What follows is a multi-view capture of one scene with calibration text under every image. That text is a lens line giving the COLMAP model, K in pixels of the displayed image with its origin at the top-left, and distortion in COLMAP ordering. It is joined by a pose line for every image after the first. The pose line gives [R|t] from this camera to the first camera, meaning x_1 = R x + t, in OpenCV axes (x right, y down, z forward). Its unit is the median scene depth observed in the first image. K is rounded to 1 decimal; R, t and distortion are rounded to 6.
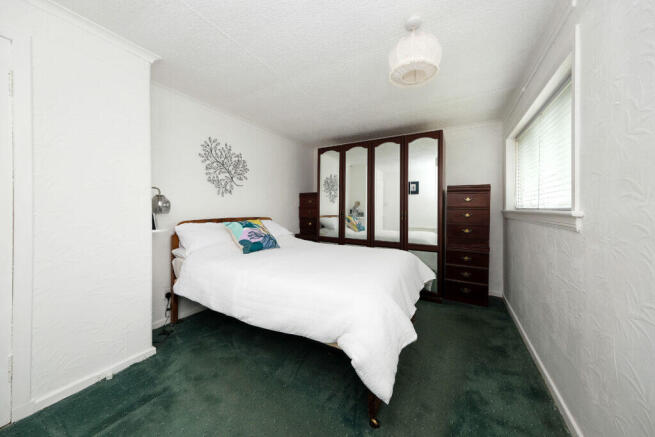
lens RADIAL K [[228.8, 0, 325.6], [0, 228.8, 207.6], [0, 0, 1]] dist [0.000141, 0.000040]
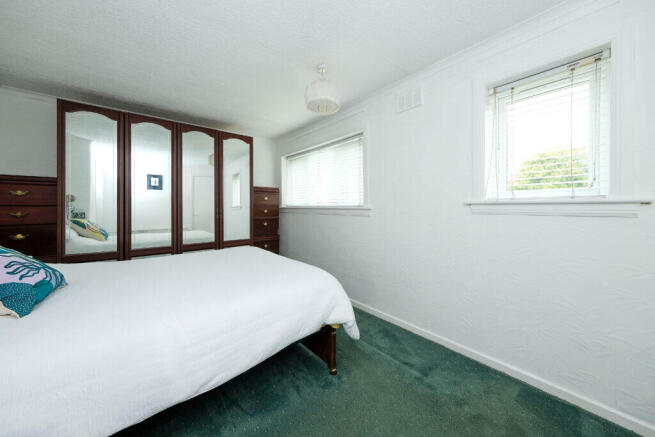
lens RADIAL K [[228.8, 0, 325.6], [0, 228.8, 207.6], [0, 0, 1]] dist [0.000141, 0.000040]
pose [[0.346291, -0.010865, 0.938064, -0.404324], [0.001578, 0.999938, 0.010999, -0.000486], [-0.938126, -0.002329, 0.346287, 0.239336]]
